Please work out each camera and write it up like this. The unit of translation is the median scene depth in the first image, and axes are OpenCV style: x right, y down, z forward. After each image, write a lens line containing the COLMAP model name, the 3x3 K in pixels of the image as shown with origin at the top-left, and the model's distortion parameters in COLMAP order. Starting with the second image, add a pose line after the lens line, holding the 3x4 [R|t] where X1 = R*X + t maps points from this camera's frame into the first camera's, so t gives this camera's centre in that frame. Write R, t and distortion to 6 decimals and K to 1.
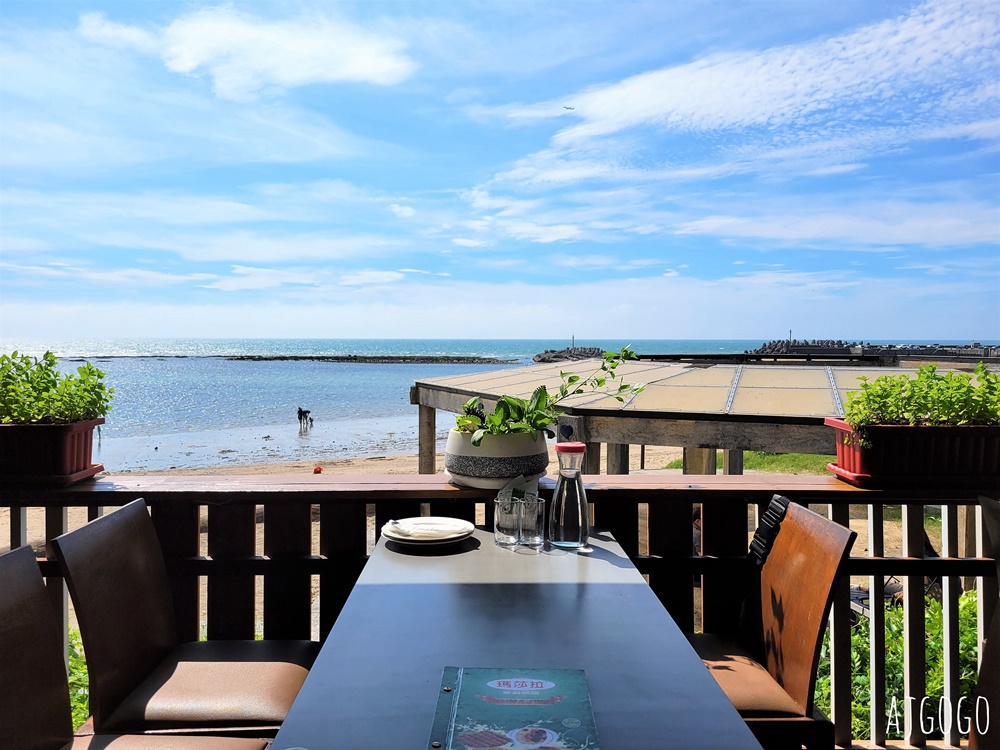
lens RADIAL K [[754.6, 0, 494.6], [0, 754.6, 353.4], [0, 0, 1]] dist [0.015851, -0.003555]
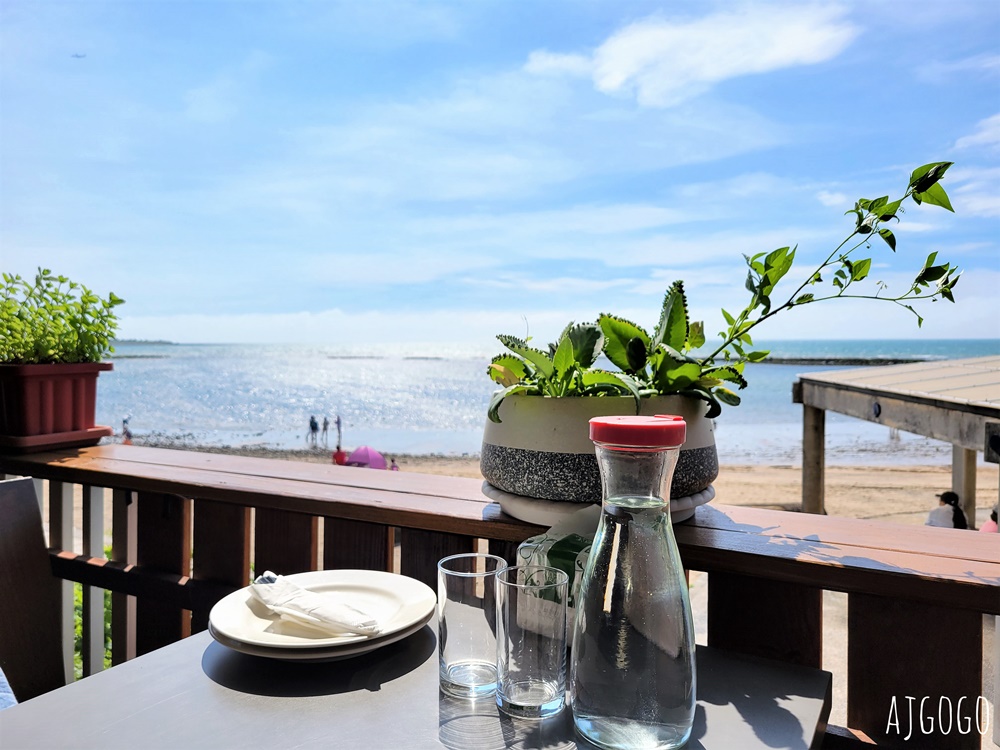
lens RADIAL K [[769.8, 0, 500.4], [0, 769.8, 376.2], [0, 0, 1]] dist [0.023279, -0.015036]
pose [[0.864622, 0.012436, -0.502269, 0.178498], [0.001025, 0.999648, 0.026515, 0.076200], [0.502422, -0.023440, 0.864305, 0.563251]]
